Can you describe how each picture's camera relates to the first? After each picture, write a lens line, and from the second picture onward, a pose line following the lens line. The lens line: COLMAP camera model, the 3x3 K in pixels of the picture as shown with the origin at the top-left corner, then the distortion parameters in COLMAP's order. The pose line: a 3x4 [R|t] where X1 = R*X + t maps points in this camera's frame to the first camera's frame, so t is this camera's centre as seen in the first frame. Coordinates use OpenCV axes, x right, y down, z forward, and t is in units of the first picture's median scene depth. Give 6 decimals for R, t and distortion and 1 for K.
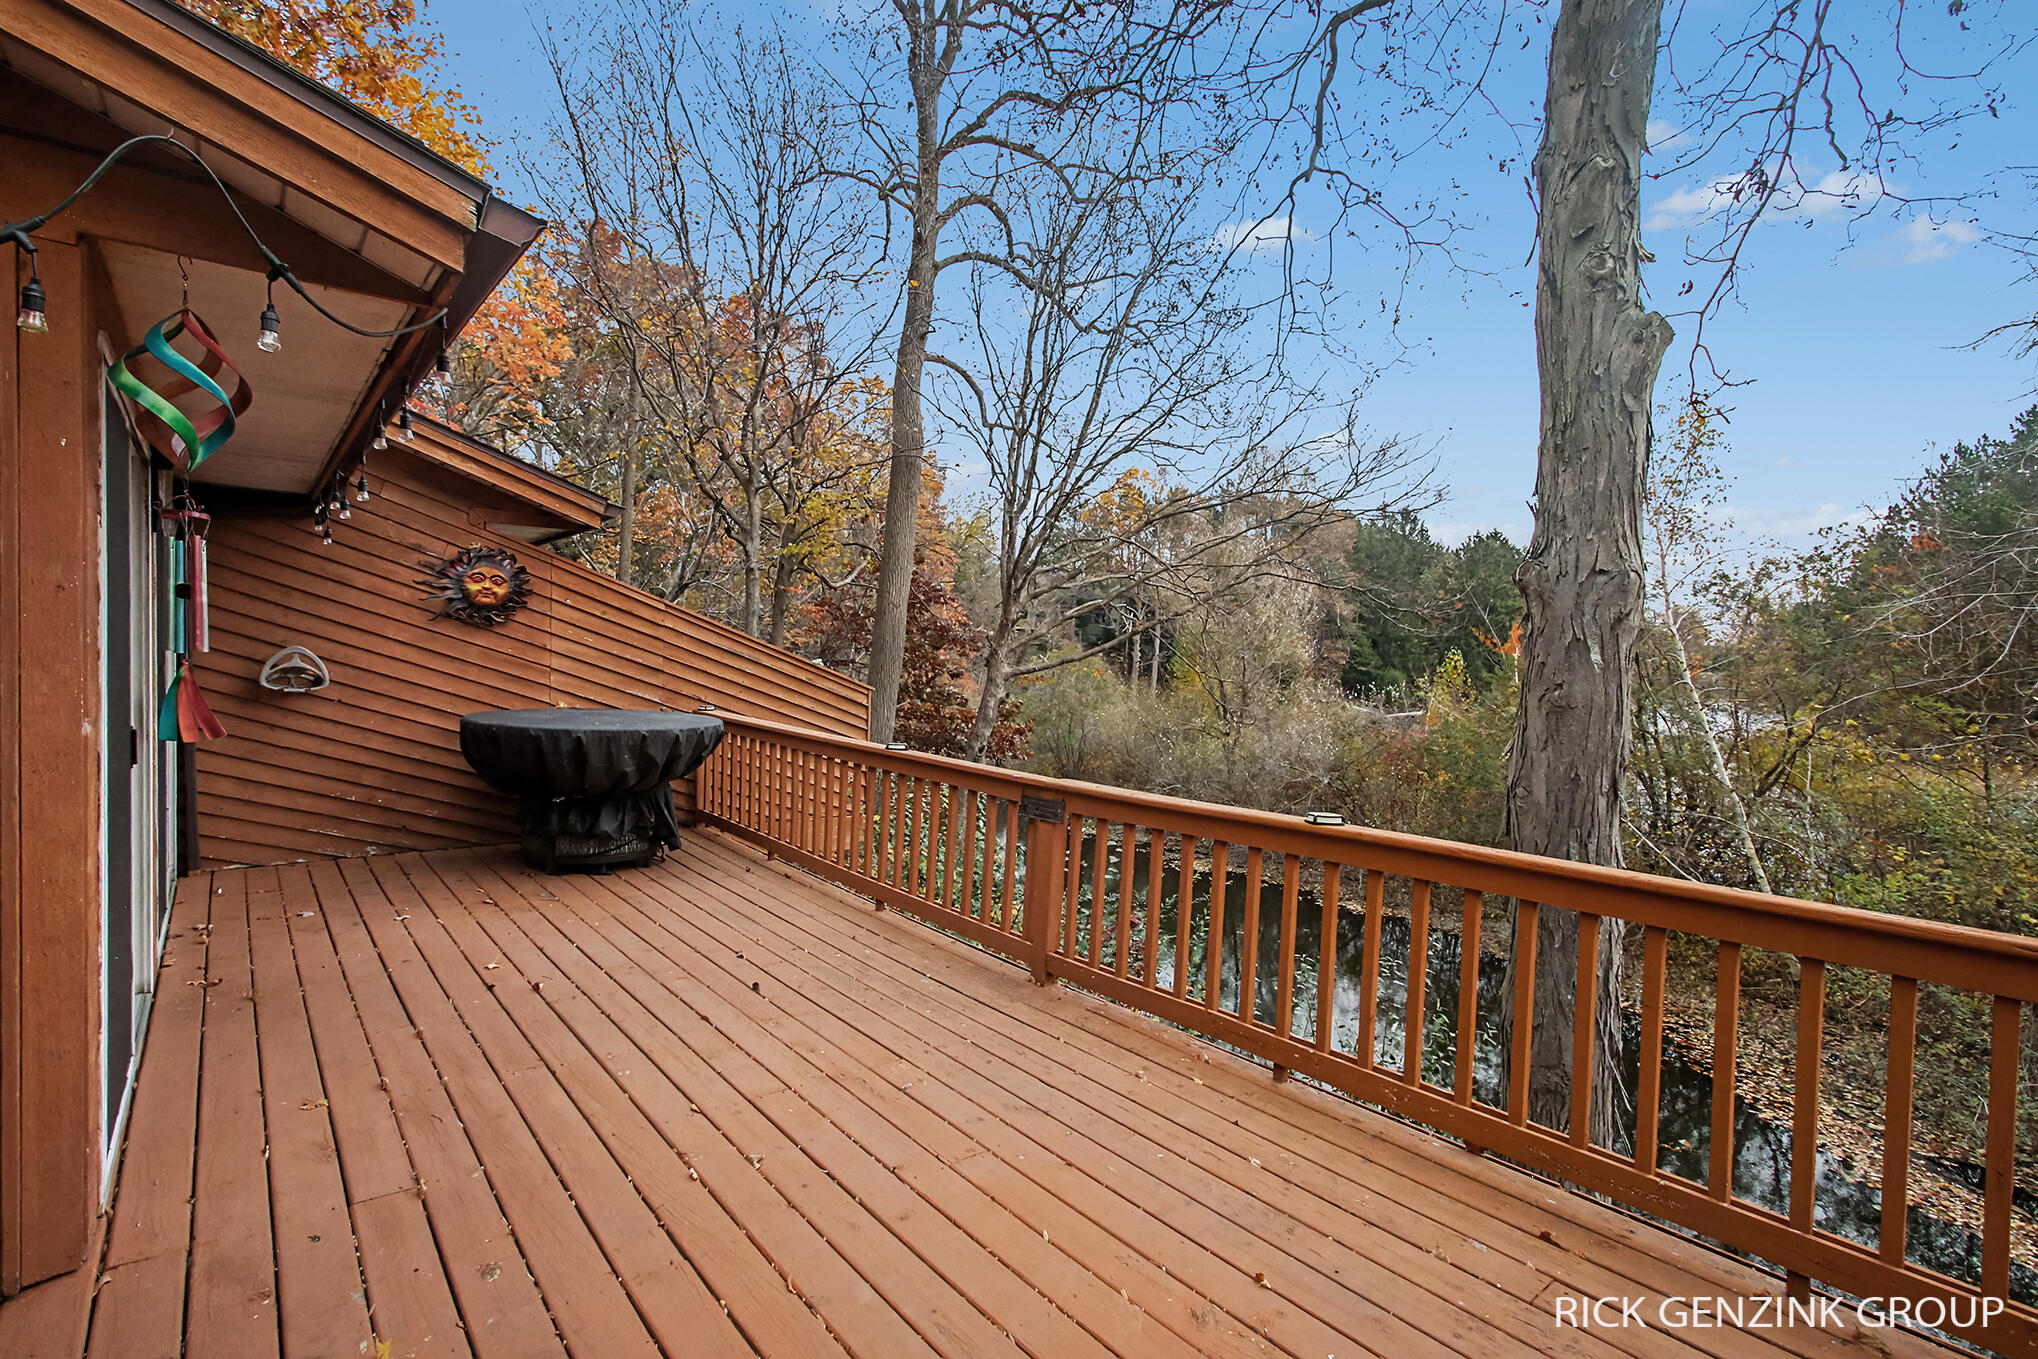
lens RADIAL K [[948.9, 0, 1011.0], [0, 948.9, 684.2], [0, 0, 1]] dist [0.005944, -0.000424]
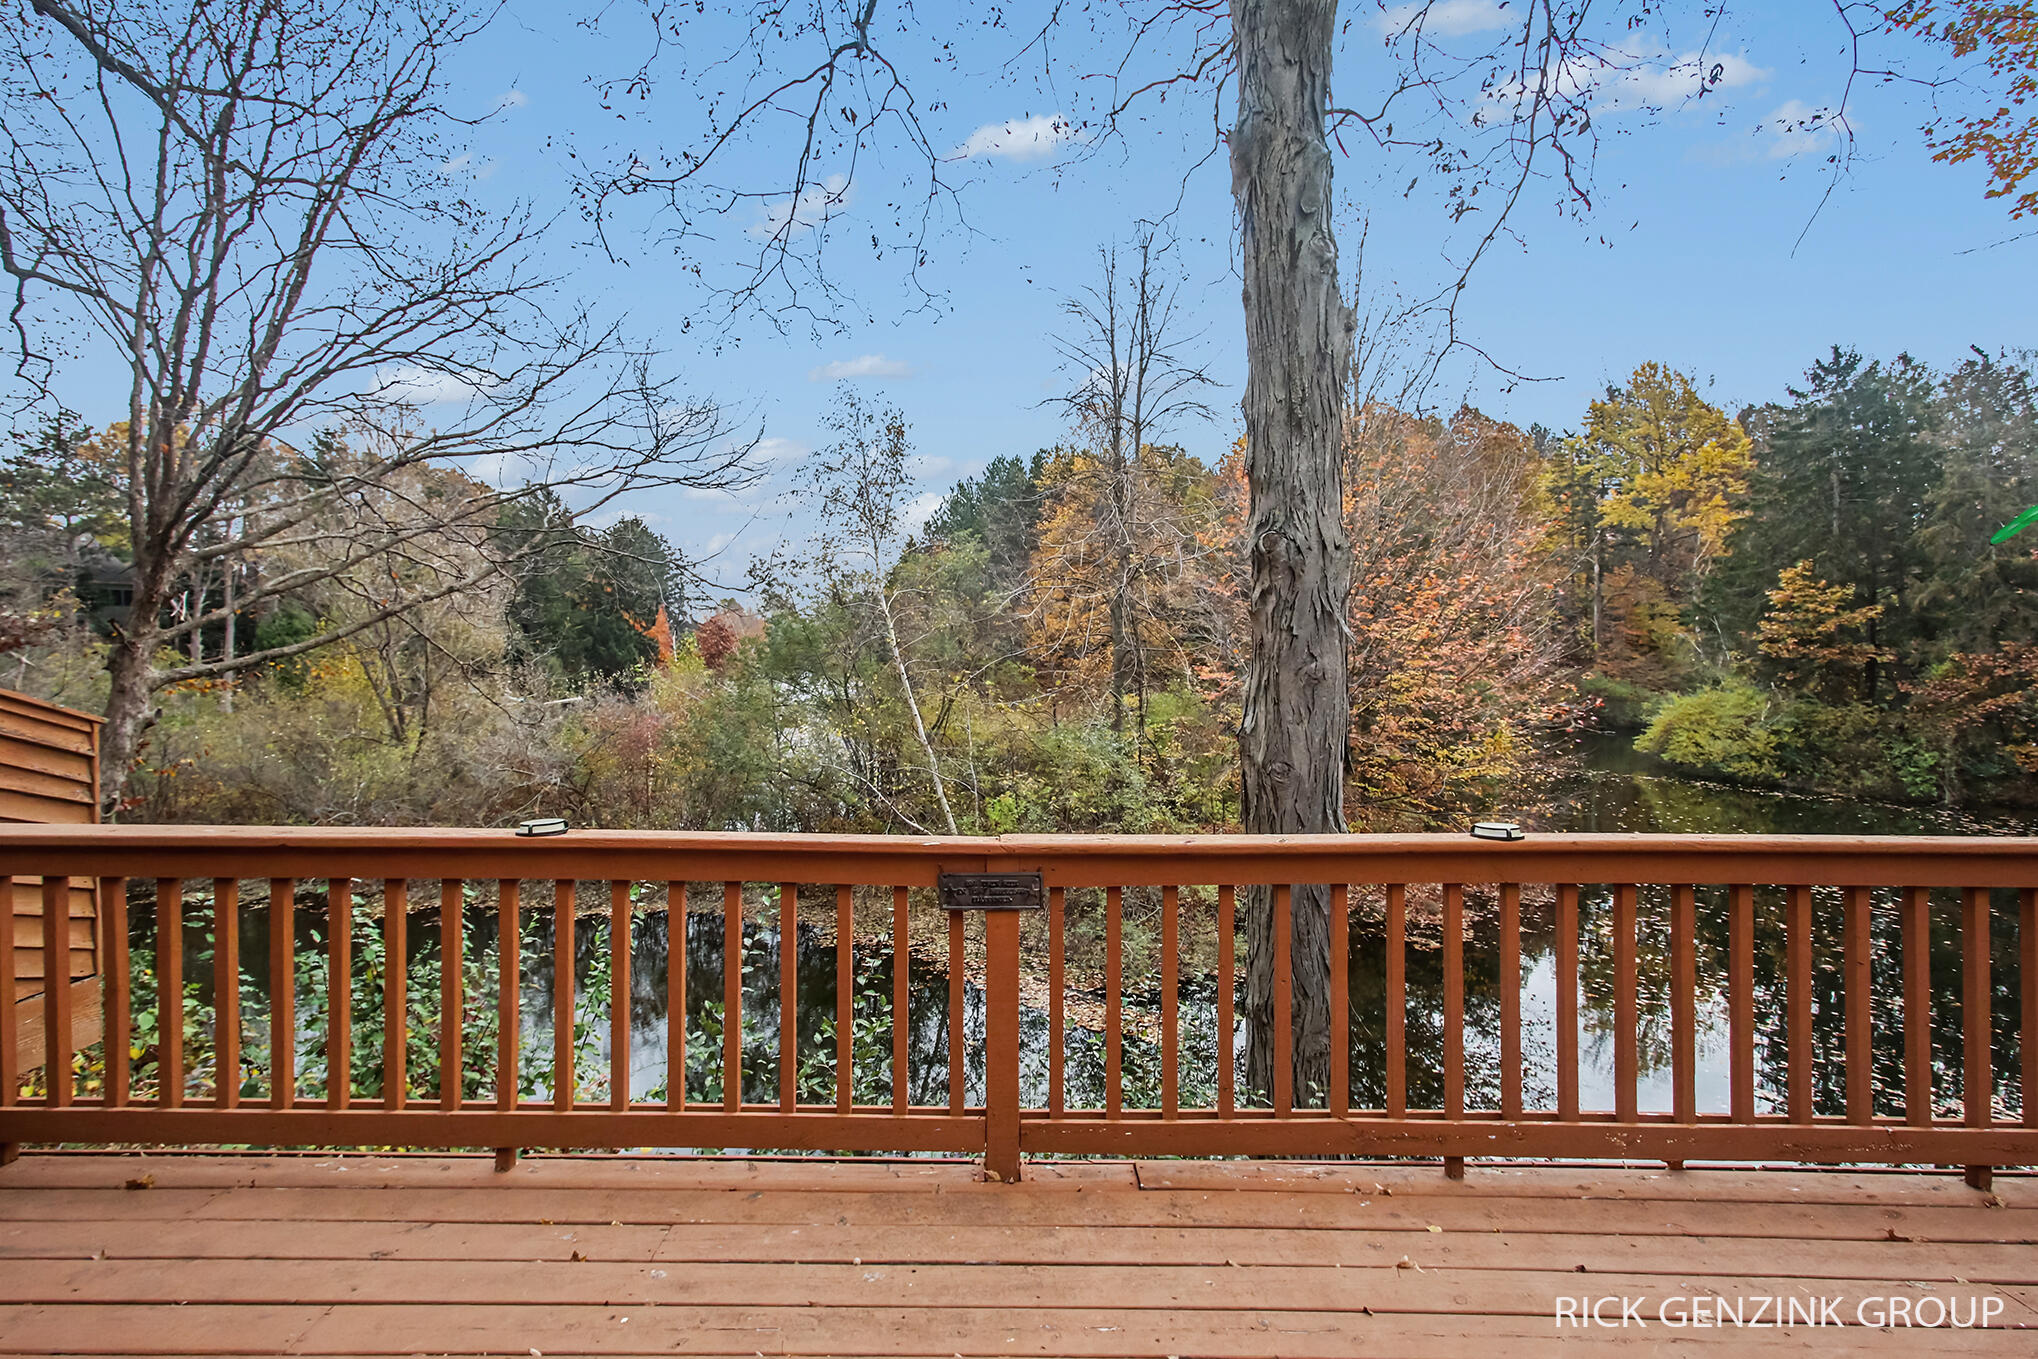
lens RADIAL K [[948.9, 0, 1011.0], [0, 948.9, 684.2], [0, 0, 1]] dist [0.005944, -0.000424]
pose [[0.649017, -0.052838, 0.758937, -0.404639], [0.042647, 0.998543, 0.033050, -0.018214], [-0.759578, 0.010917, 0.650325, 0.595869]]
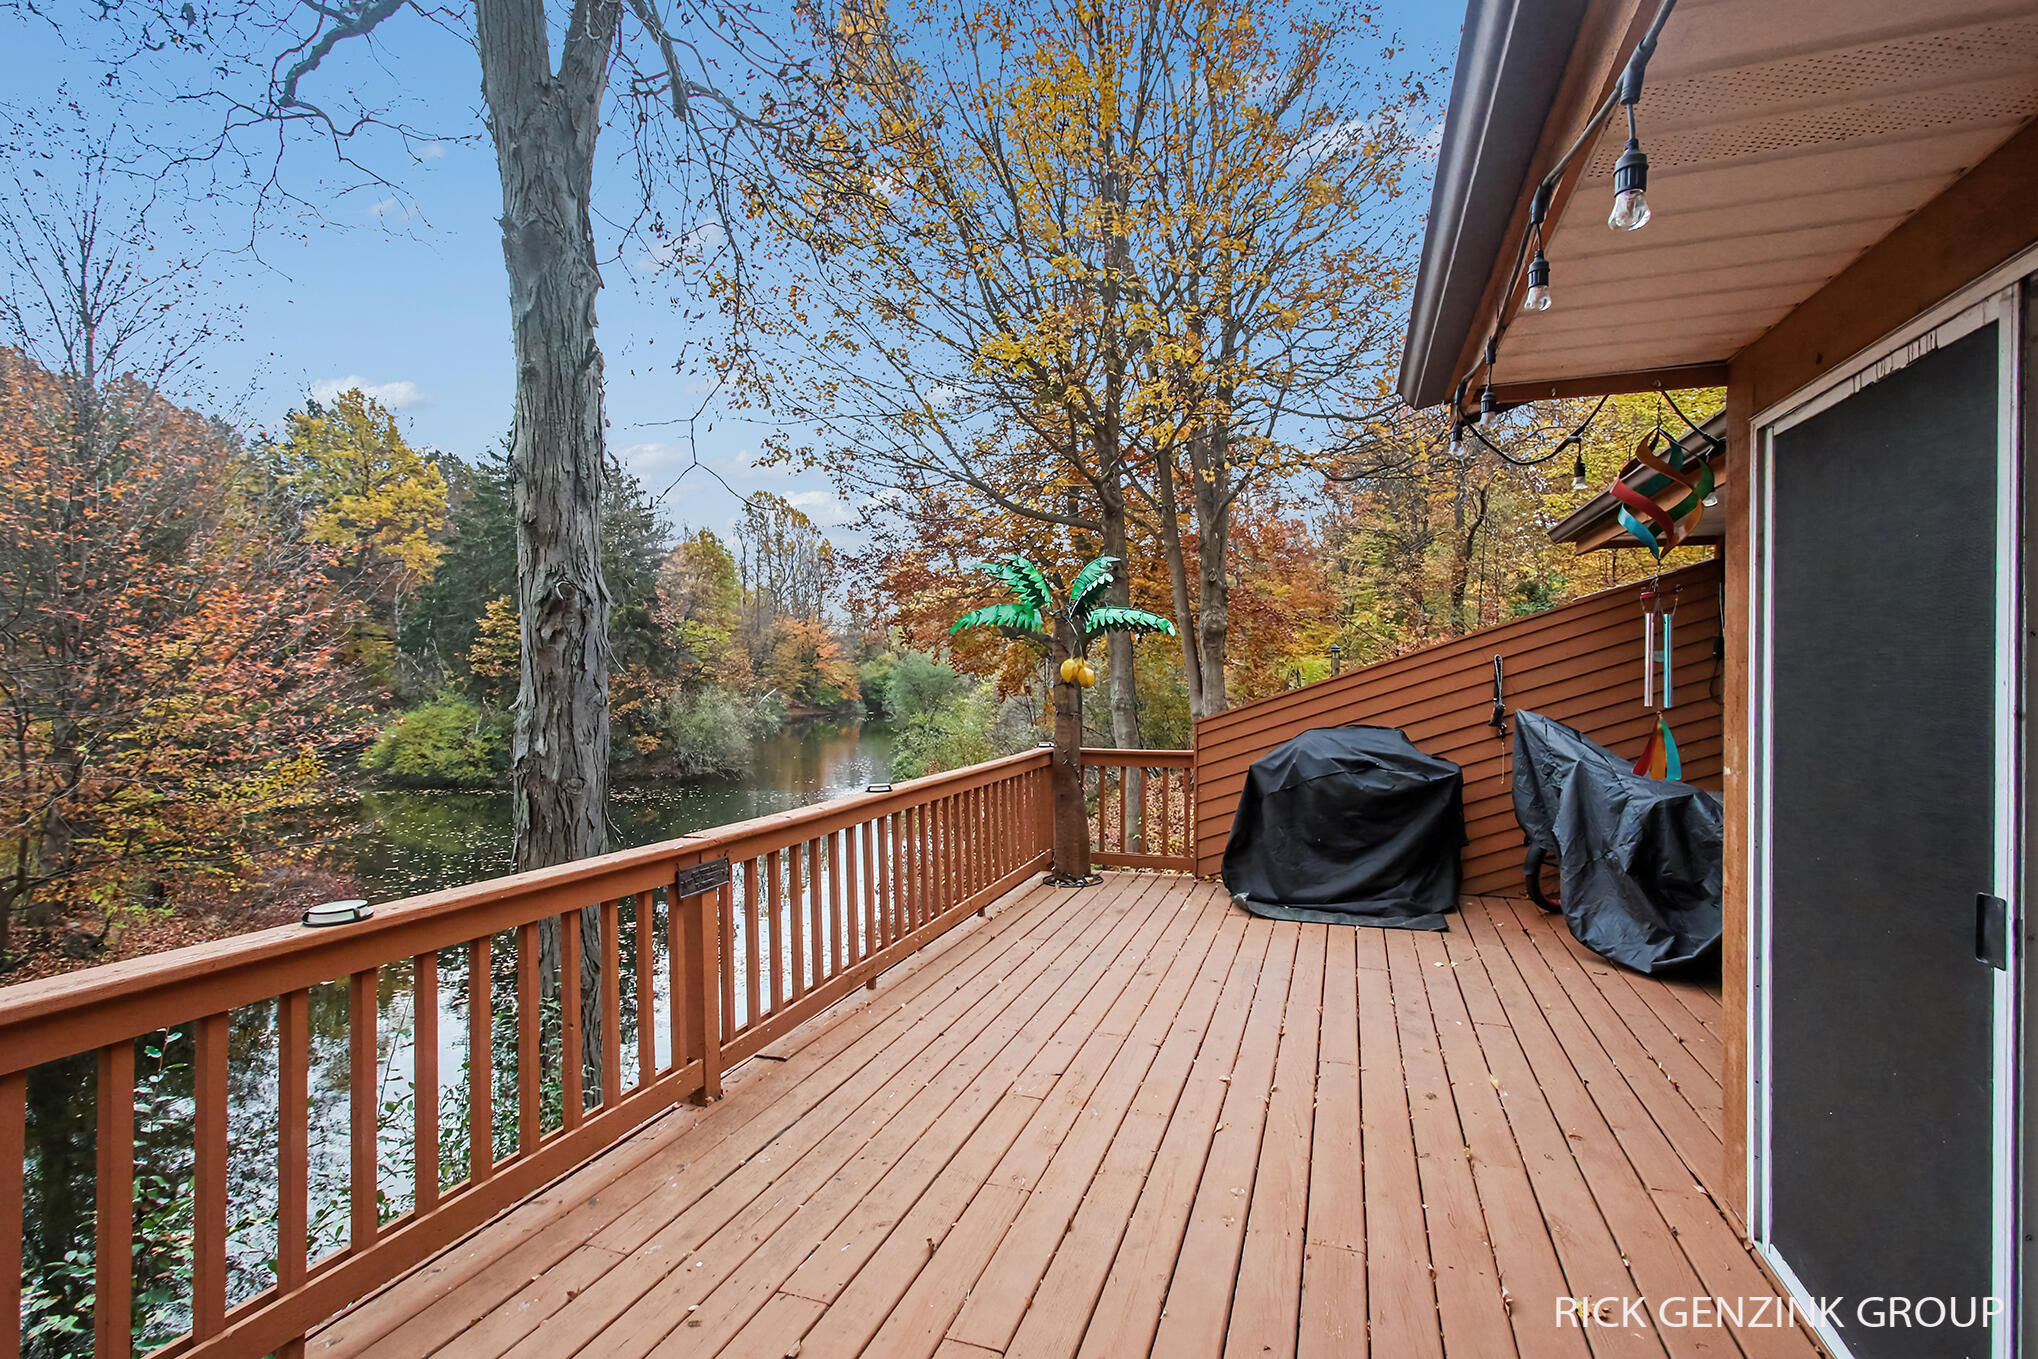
lens RADIAL K [[923.0, 0, 1005.5], [0, 923.0, 677.6], [0, 0, 1]] dist [0.002458, 0.000181]
pose [[-0.494839, -0.033828, 0.868326, -0.731550], [0.006719, 0.999063, 0.042750, -0.062398], [-0.868959, 0.026989, -0.494148, 1.146318]]
